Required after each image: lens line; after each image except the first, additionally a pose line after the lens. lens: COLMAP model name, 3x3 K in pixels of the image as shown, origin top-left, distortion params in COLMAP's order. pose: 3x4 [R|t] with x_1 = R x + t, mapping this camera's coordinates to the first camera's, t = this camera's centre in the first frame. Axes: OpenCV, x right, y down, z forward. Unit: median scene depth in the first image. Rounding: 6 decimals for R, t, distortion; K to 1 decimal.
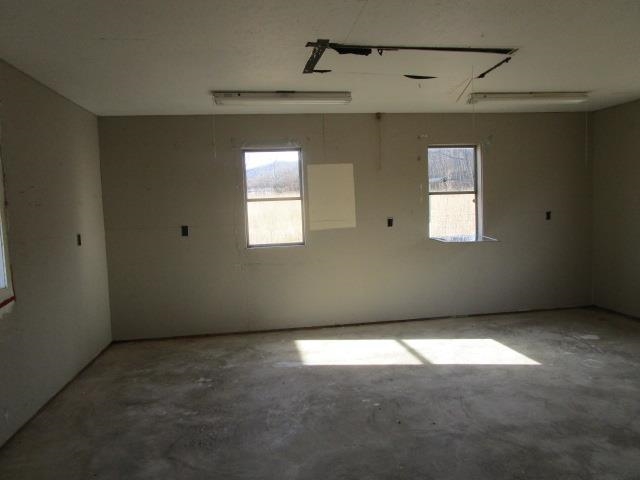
lens RADIAL K [[454.7, 0, 324.1], [0, 454.7, 239.0], [0, 0, 1]] dist [-0.005787, -0.000343]
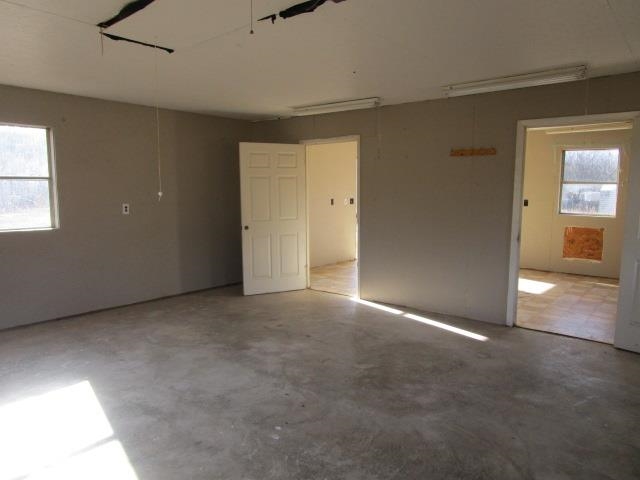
lens RADIAL K [[454.7, 0, 324.2], [0, 454.7, 240.9], [0, 0, 1]] dist [-0.005787, -0.000343]
pose [[-0.670236, -0.050996, 0.740394, -0.556747], [0.070800, 0.988693, 0.132189, -0.089641], [-0.738763, 0.141017, -0.659047, 1.454113]]
